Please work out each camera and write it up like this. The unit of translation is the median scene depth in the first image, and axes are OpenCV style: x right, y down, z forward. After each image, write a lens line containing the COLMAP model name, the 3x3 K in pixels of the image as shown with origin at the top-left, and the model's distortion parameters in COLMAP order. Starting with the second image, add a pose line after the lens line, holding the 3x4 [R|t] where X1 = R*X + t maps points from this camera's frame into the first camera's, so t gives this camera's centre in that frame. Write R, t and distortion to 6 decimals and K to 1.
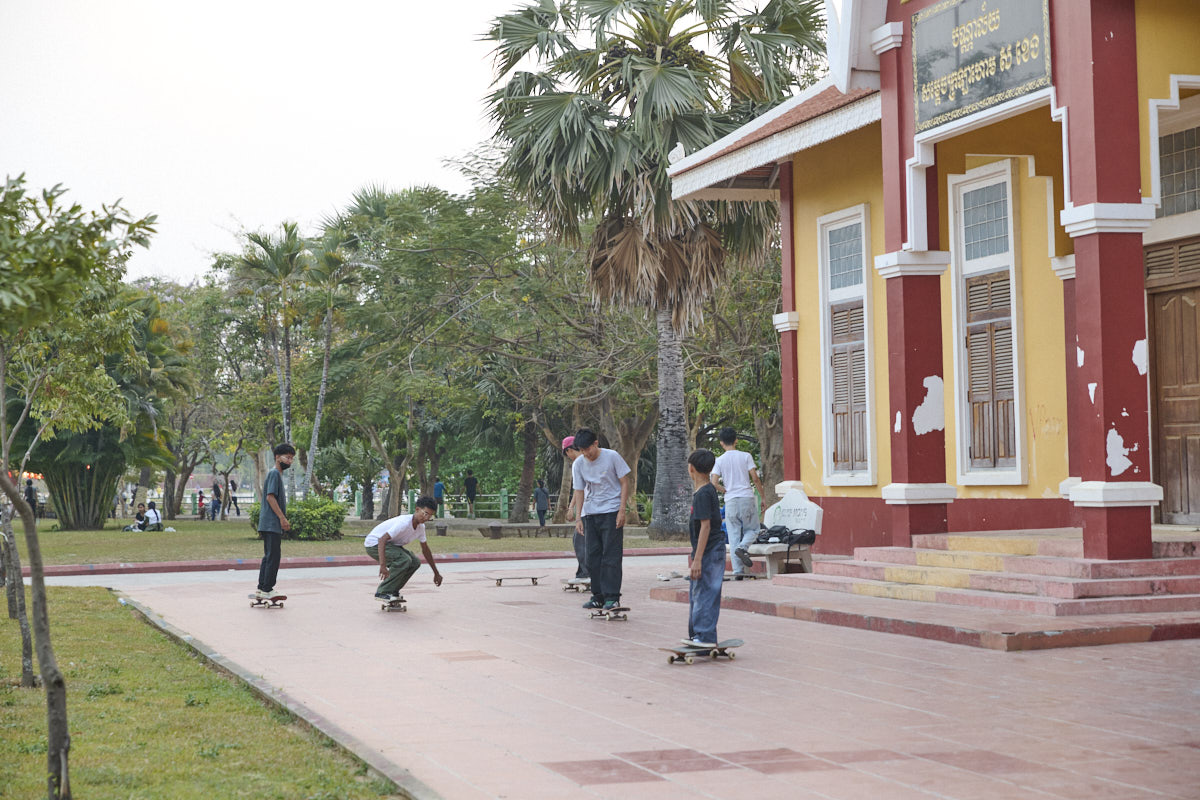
lens RADIAL K [[2390.4, 0, 602.6], [0, 2390.4, 397.3], [0, 0, 1]] dist [-0.067251, 0.000000]
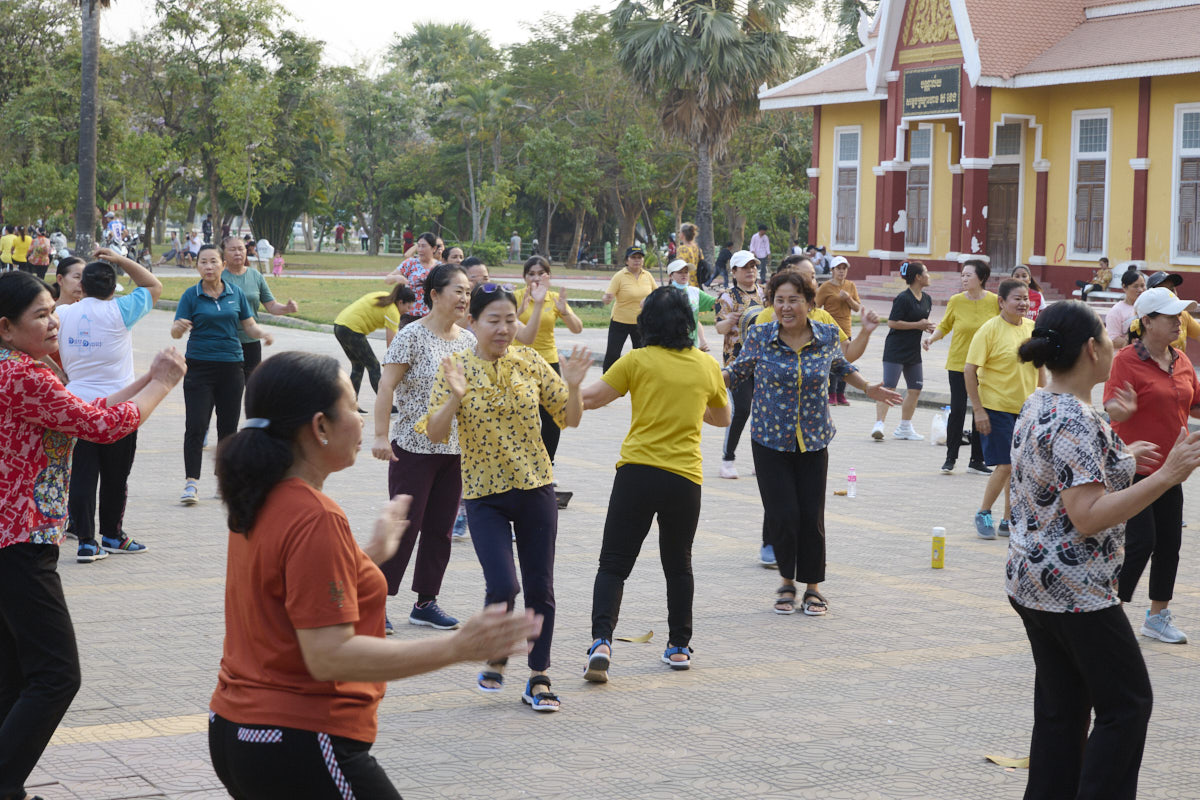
lens RADIAL K [[2390.4, 0, 599.0], [0, 2390.4, 401.7], [0, 0, 1]] dist [-0.067251, 0.000000]
pose [[0.994980, 0.044375, 0.089693, -0.404878], [-0.053464, 0.993386, 0.101616, -0.047291], [-0.084590, -0.105901, 0.990772, -1.531818]]
